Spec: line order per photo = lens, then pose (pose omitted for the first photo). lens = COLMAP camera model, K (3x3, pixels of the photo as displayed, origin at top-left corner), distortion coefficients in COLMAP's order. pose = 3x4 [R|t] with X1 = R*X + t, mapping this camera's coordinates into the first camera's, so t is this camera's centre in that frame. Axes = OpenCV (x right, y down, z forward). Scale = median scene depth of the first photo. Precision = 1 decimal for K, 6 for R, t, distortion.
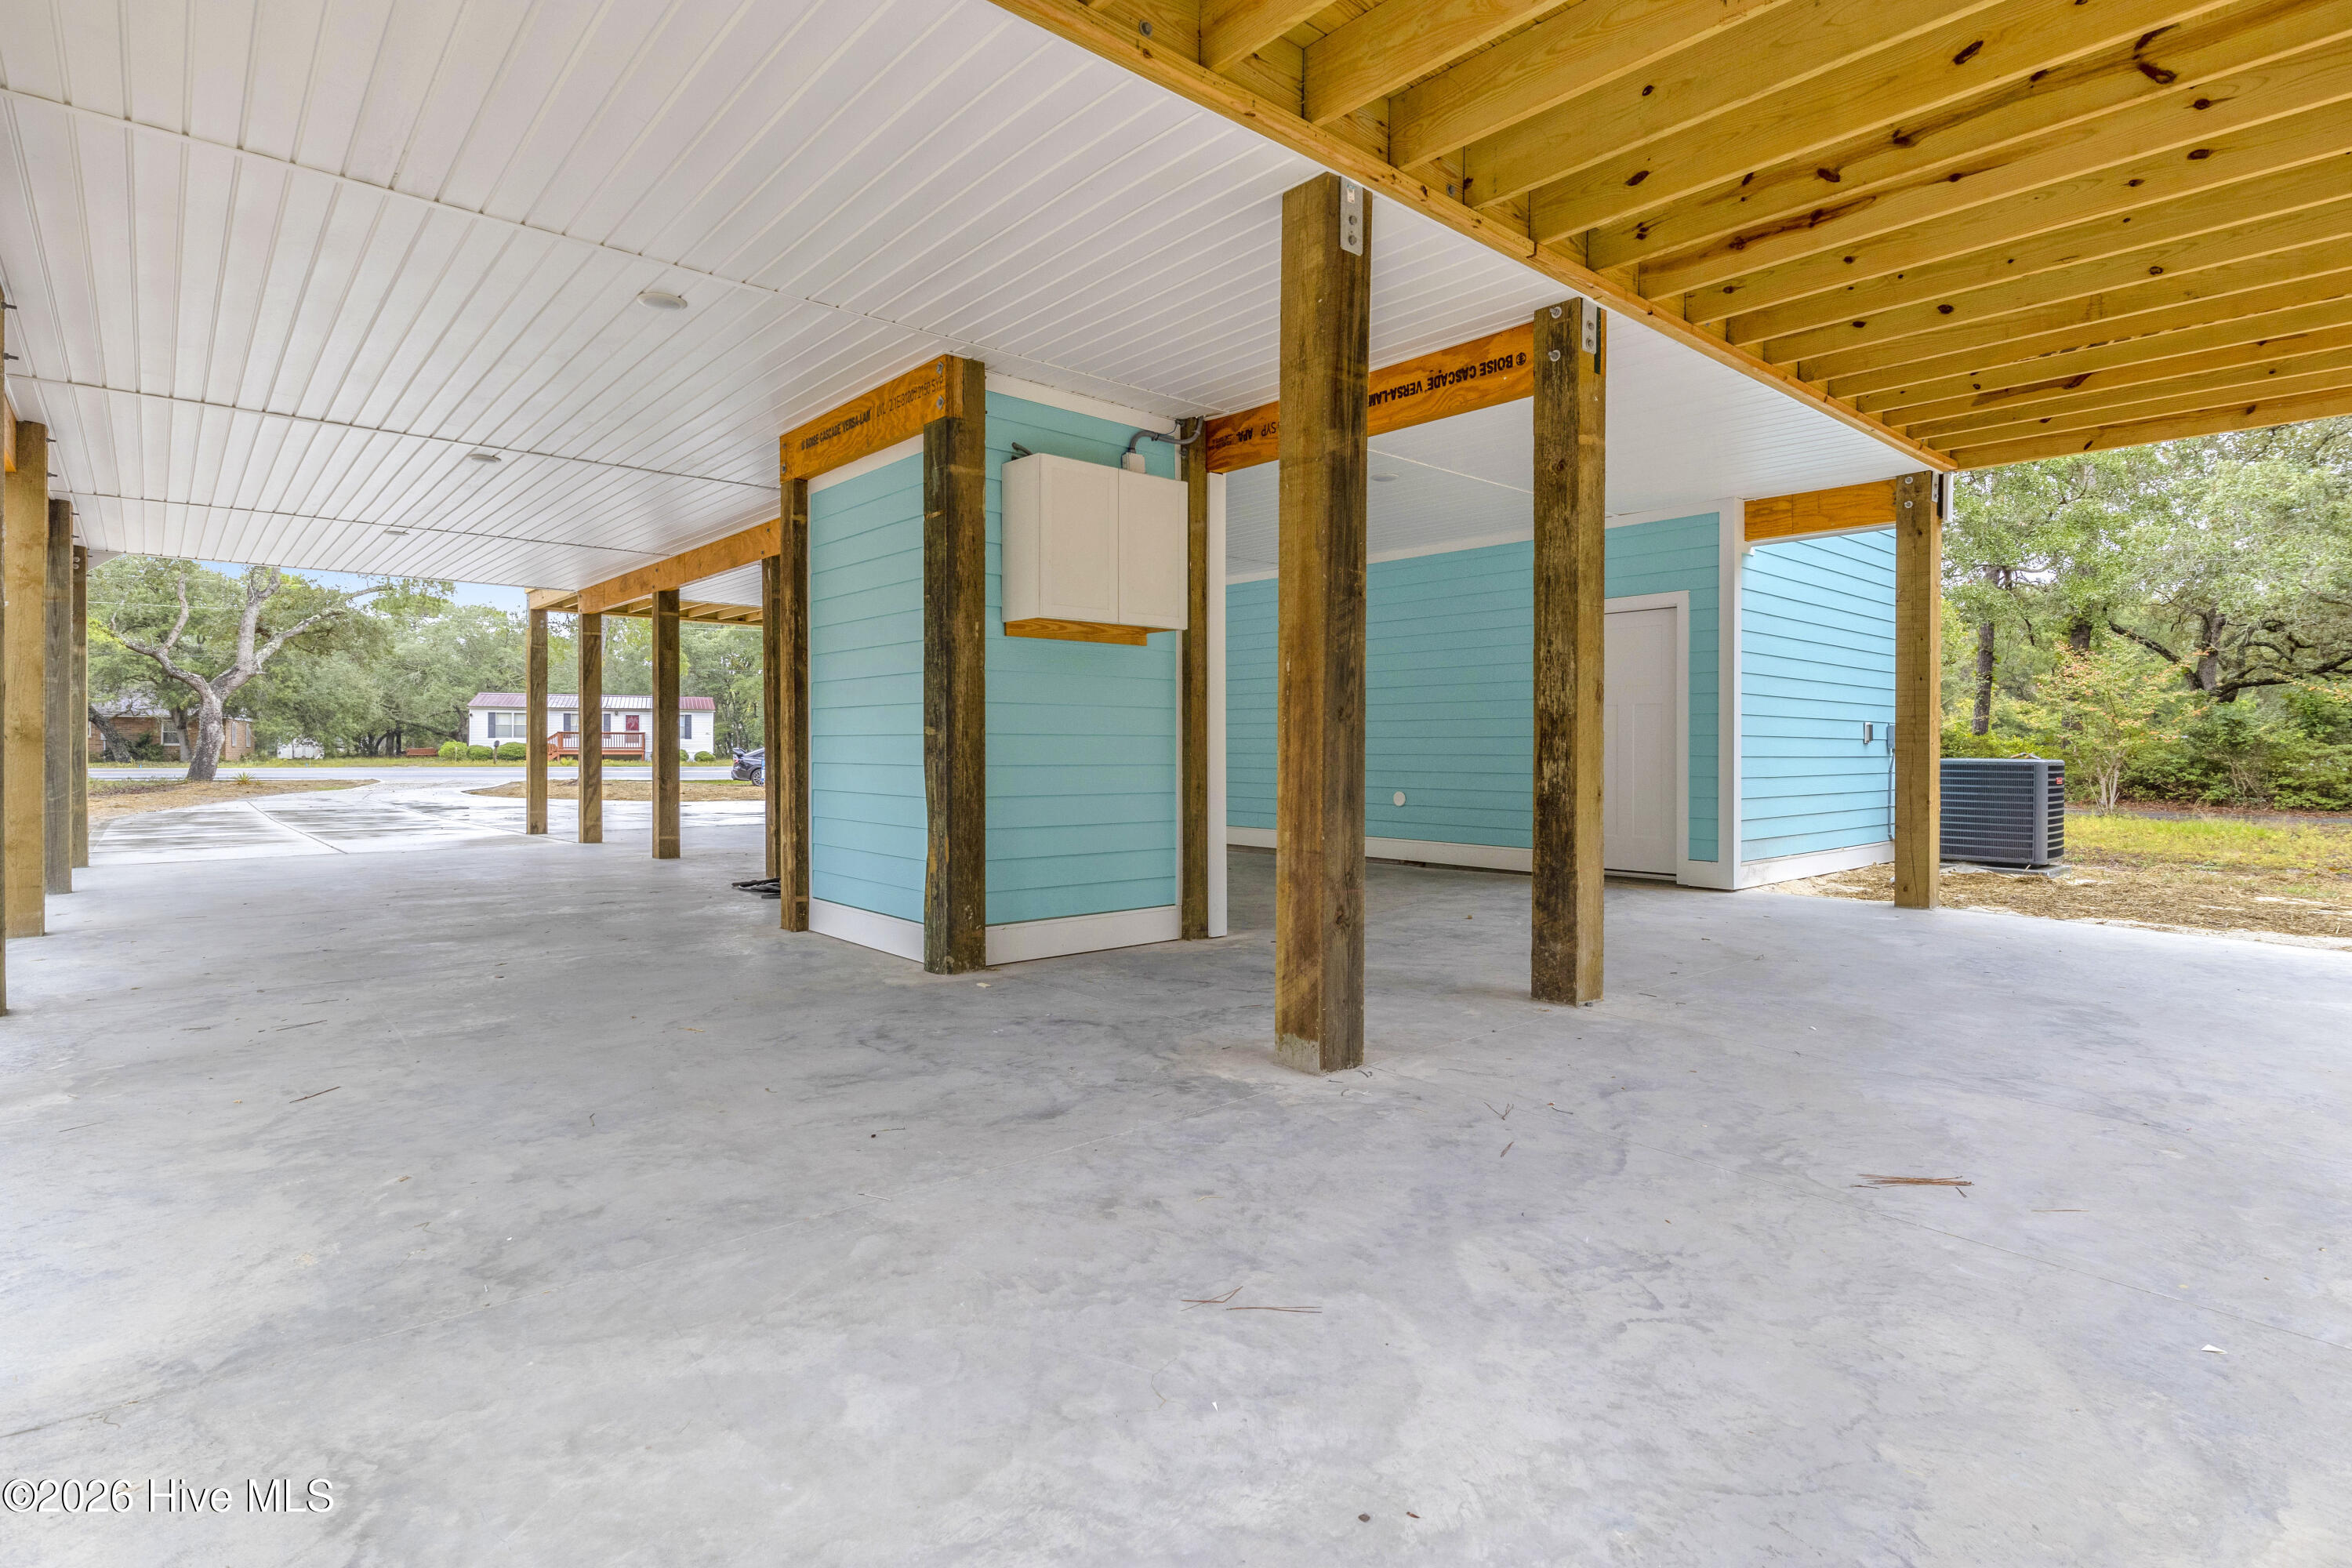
lens RADIAL K [[1179.2, 0, 1167.4], [0, 1179.2, 772.3], [0, 0, 1]] dist [-0.004045, 0.001275]
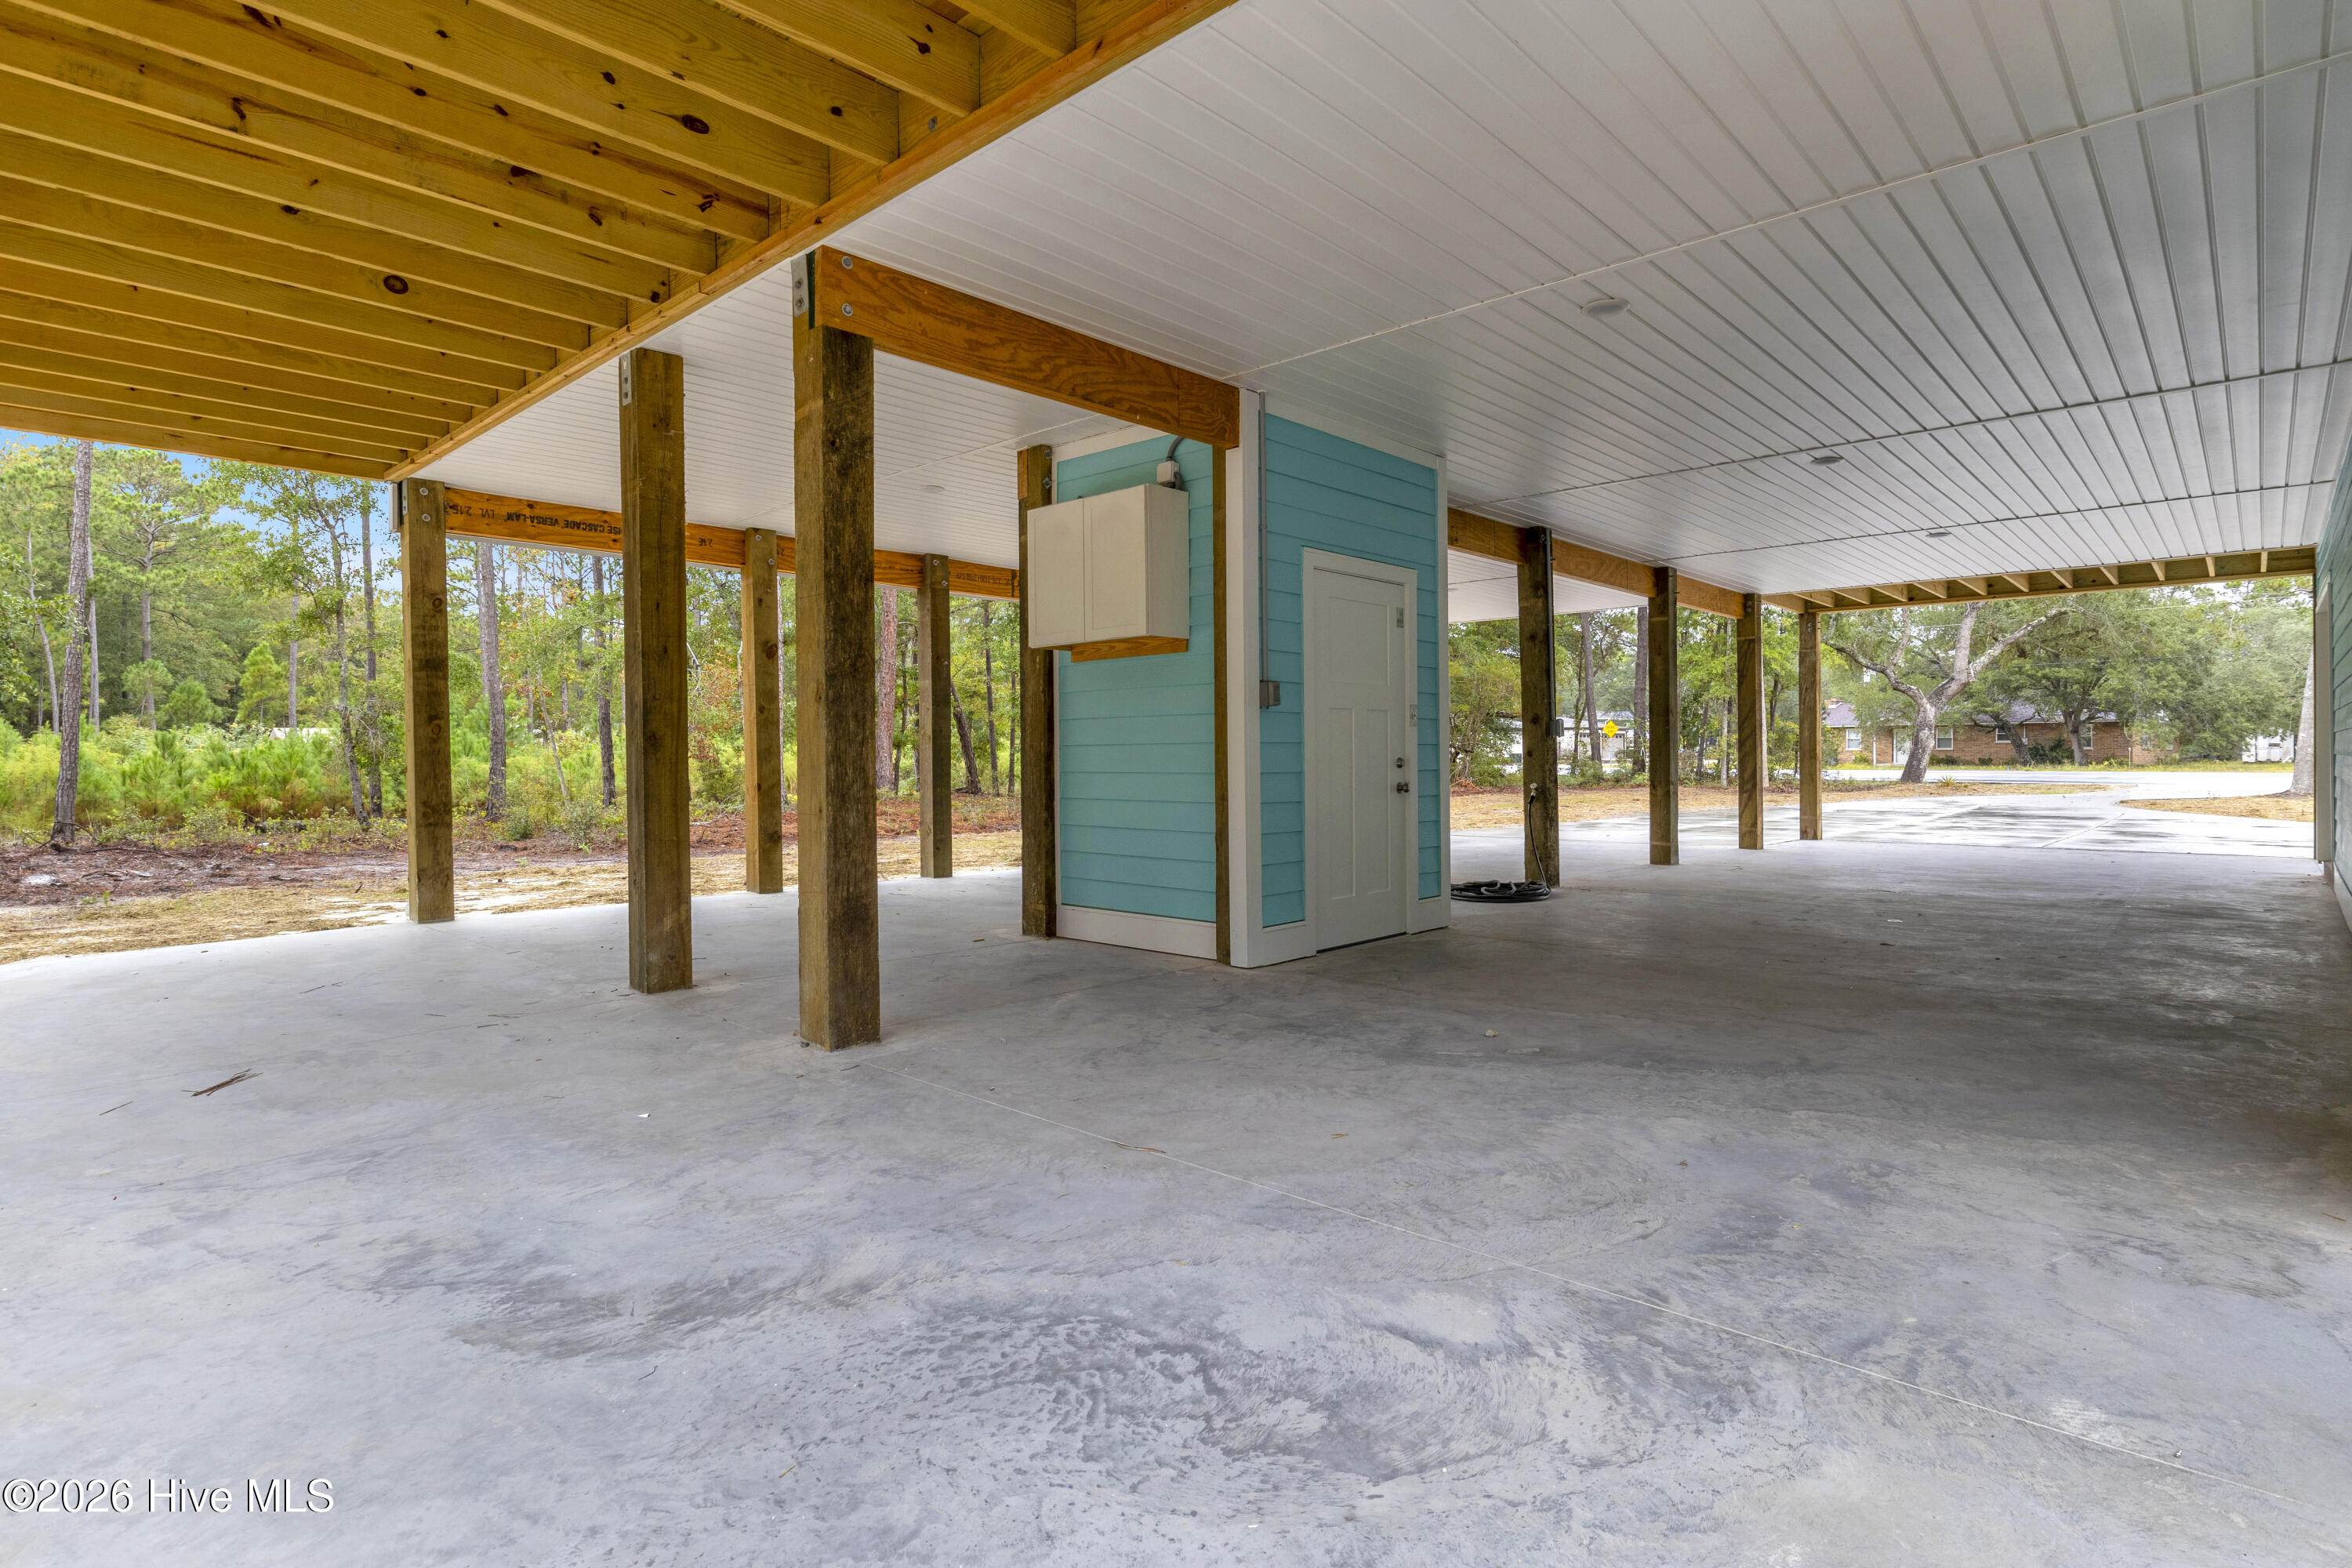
lens RADIAL K [[1179.2, 0, 1180.4], [0, 1179.2, 779.7], [0, 0, 1]] dist [-0.004045, 0.001275]
pose [[0.104724, 0.015419, -0.994382, 0.197339], [-0.011507, 0.999832, 0.014292, -0.002980], [0.994435, 0.009946, 0.104884, 0.184866]]
